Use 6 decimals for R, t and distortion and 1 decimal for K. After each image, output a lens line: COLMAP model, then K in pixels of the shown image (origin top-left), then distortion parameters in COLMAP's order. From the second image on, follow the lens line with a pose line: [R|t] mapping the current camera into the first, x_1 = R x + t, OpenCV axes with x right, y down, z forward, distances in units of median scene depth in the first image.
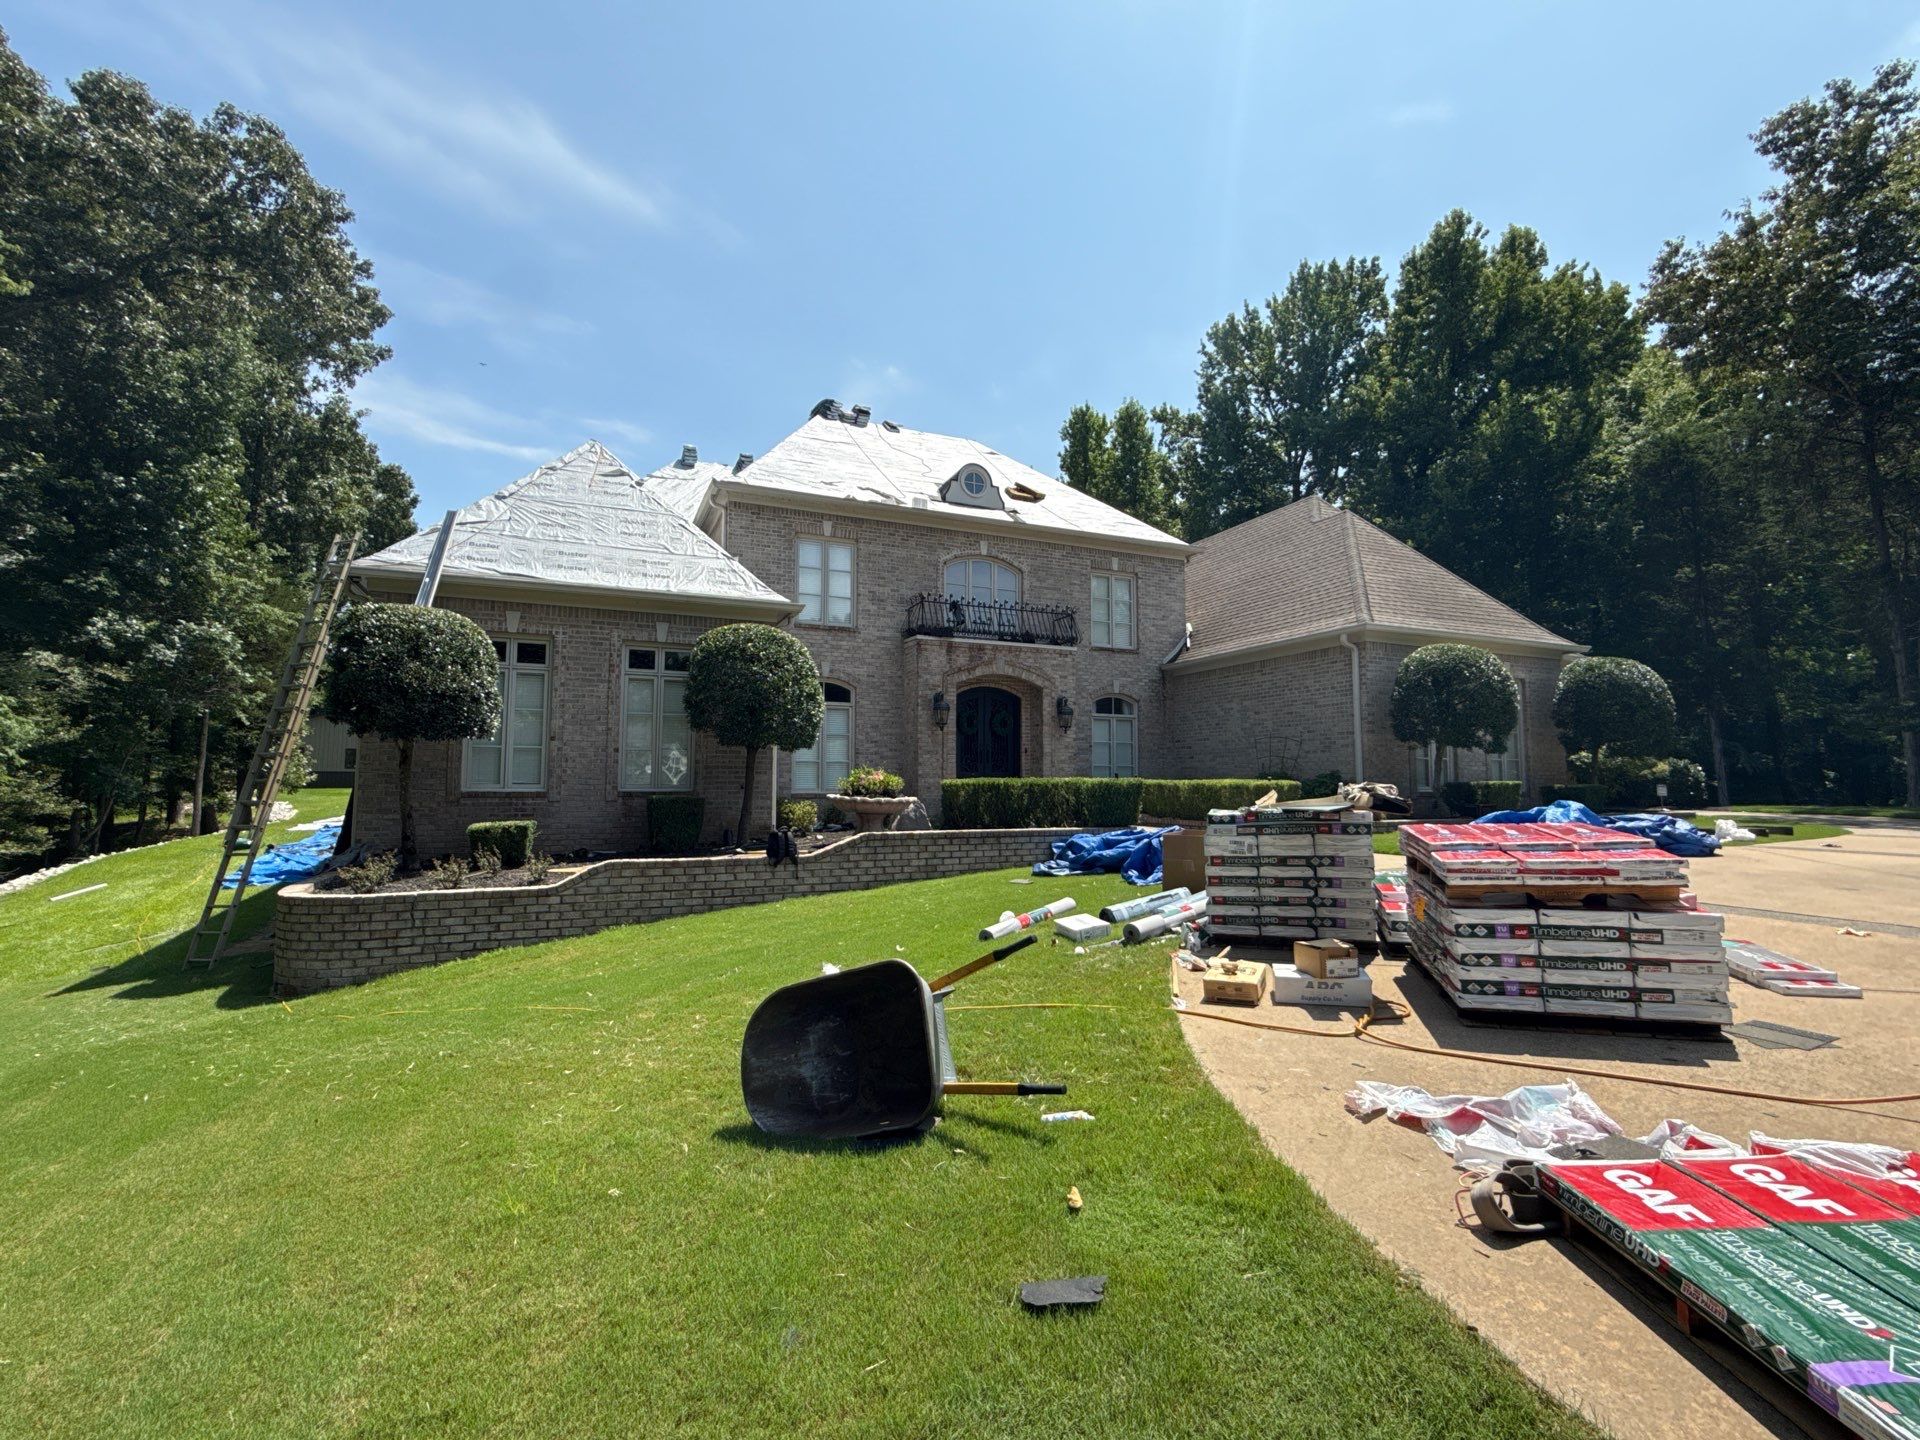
lens RADIAL K [[865.9, 0, 954.2], [0, 865.9, 721.7], [0, 0, 1]] dist [0.000884, 0.000174]
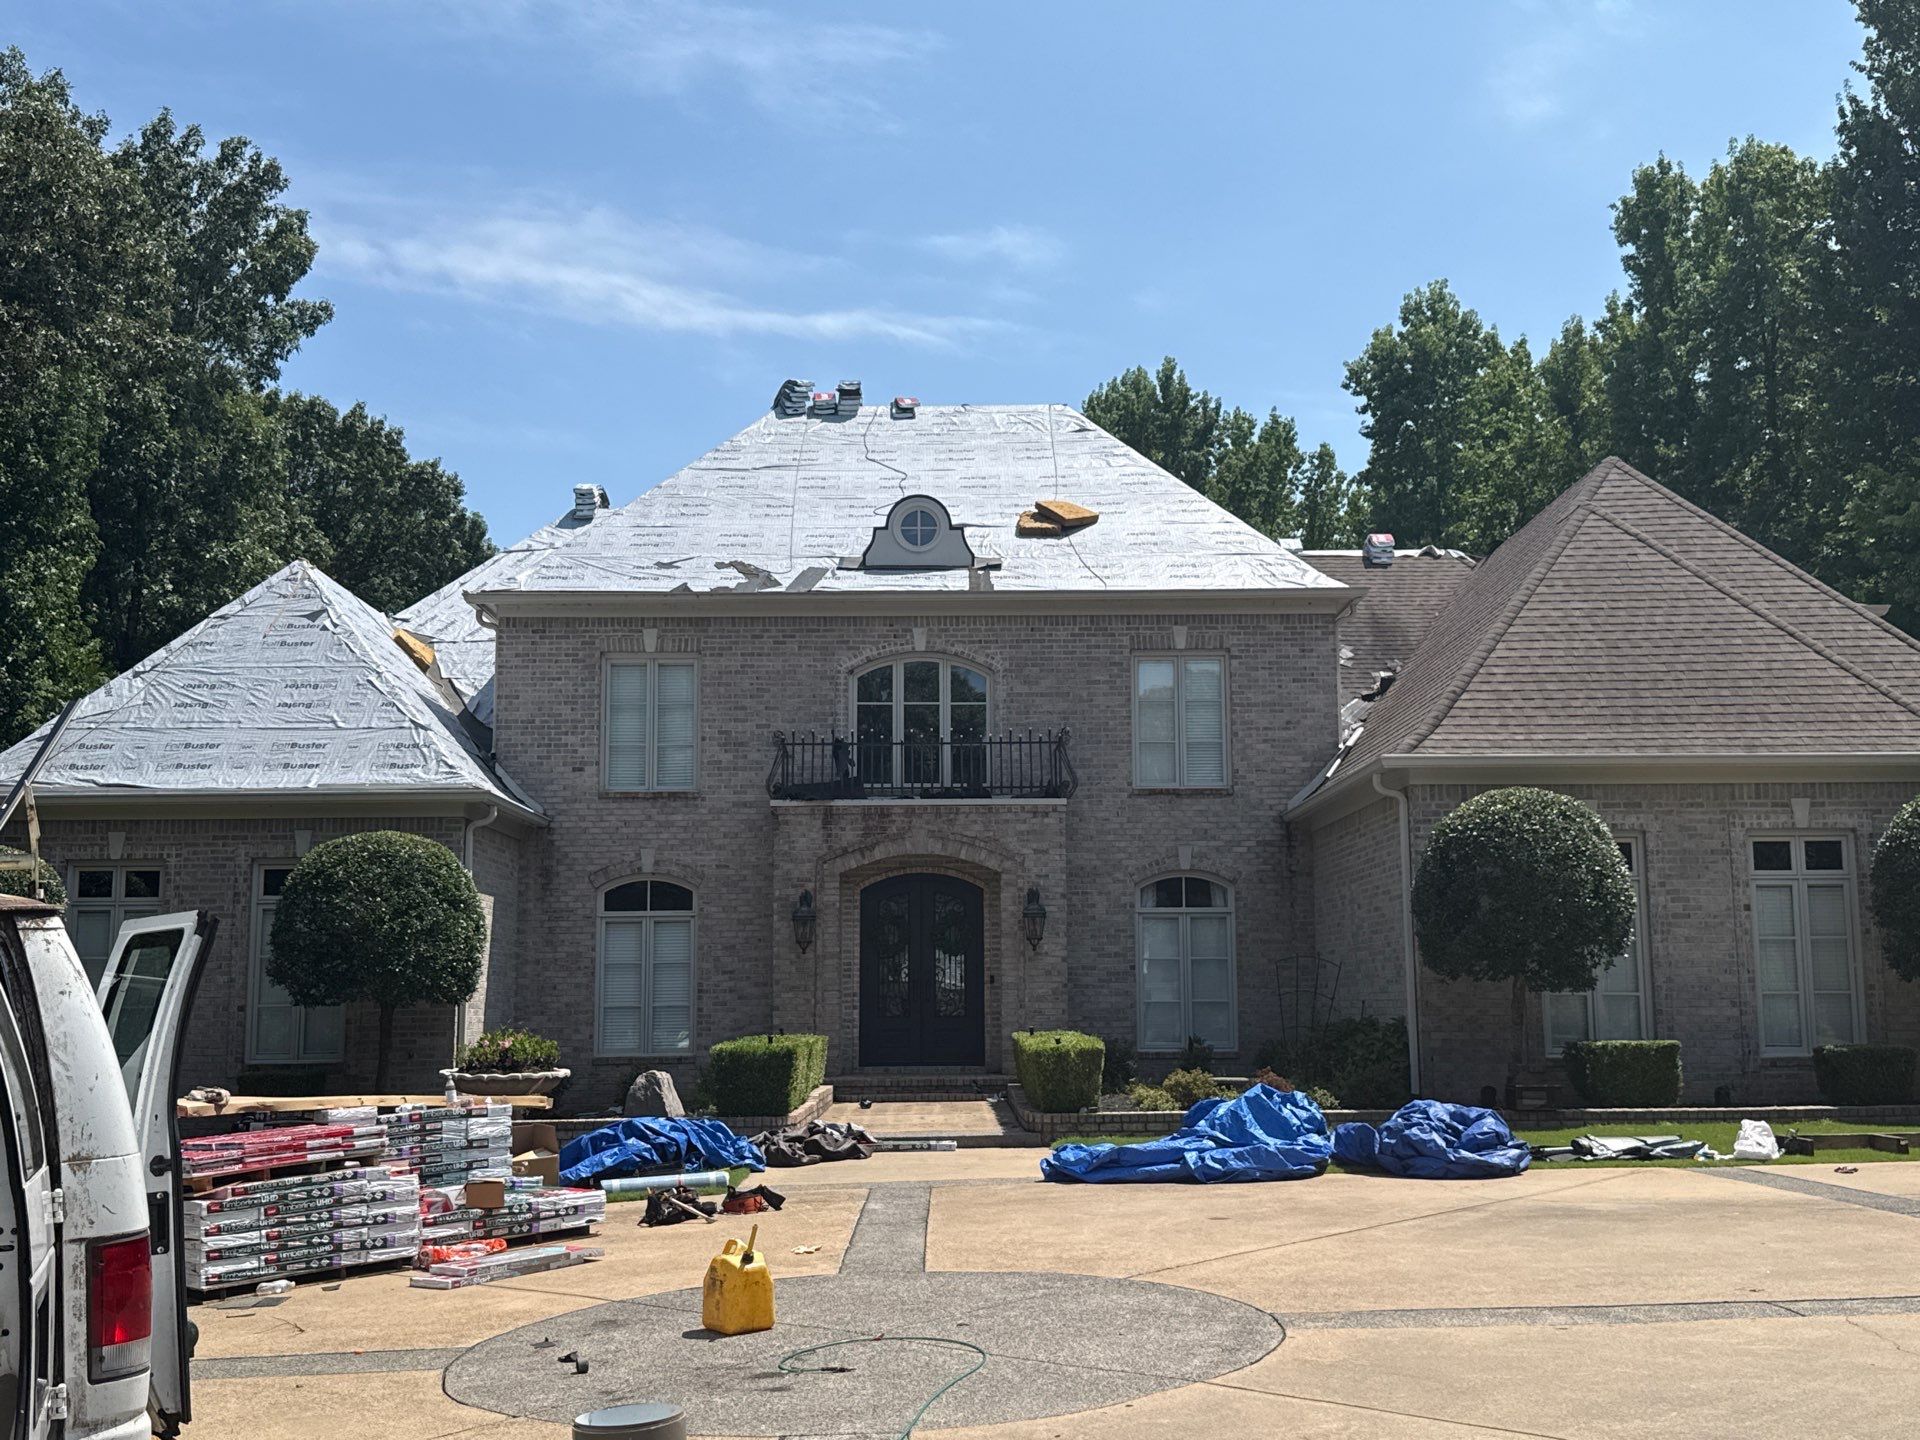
lens RADIAL K [[1992.6, 0, 956.2], [0, 1992.6, 731.6], [0, 0, 1]] dist [0.185127, -0.355053]
pose [[0.918798, -0.062215, -0.389793, 0.633209], [0.038260, 0.996888, -0.068930, -0.044008], [0.392868, 0.048420, 0.918319, -0.271002]]
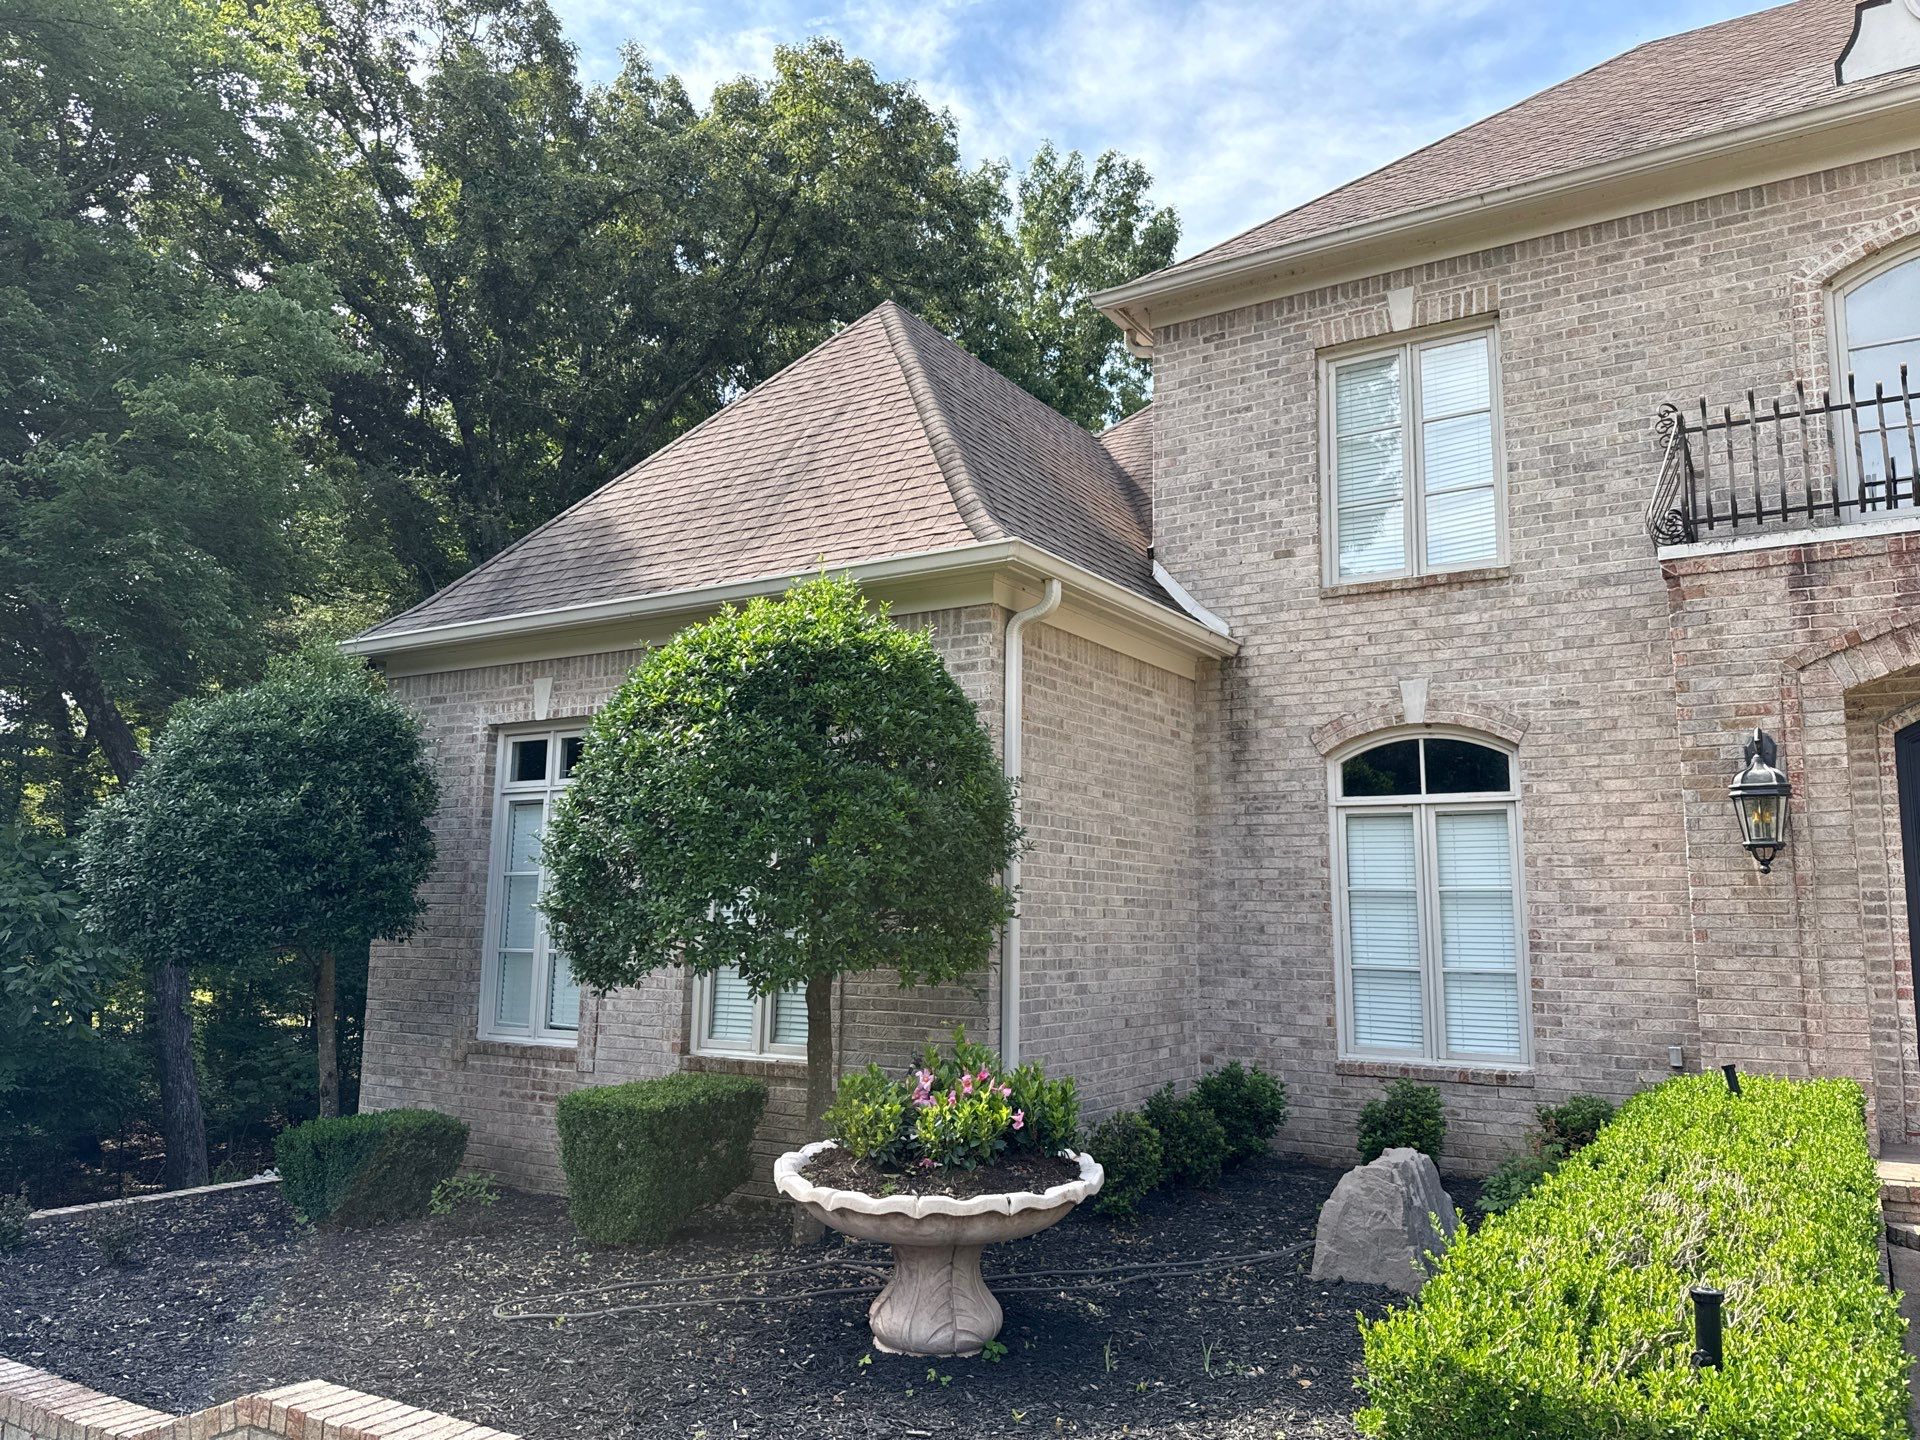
lens RADIAL K [[1383.2, 0, 966.9], [0, 1383.2, 711.6], [0, 0, 1]] dist [0.111596, -0.172239]
pose [[0.564593, -0.117850, -0.816912, 0.204778], [0.052873, 0.992885, -0.106693, -0.005928], [0.823674, 0.017045, 0.566807, 0.522996]]
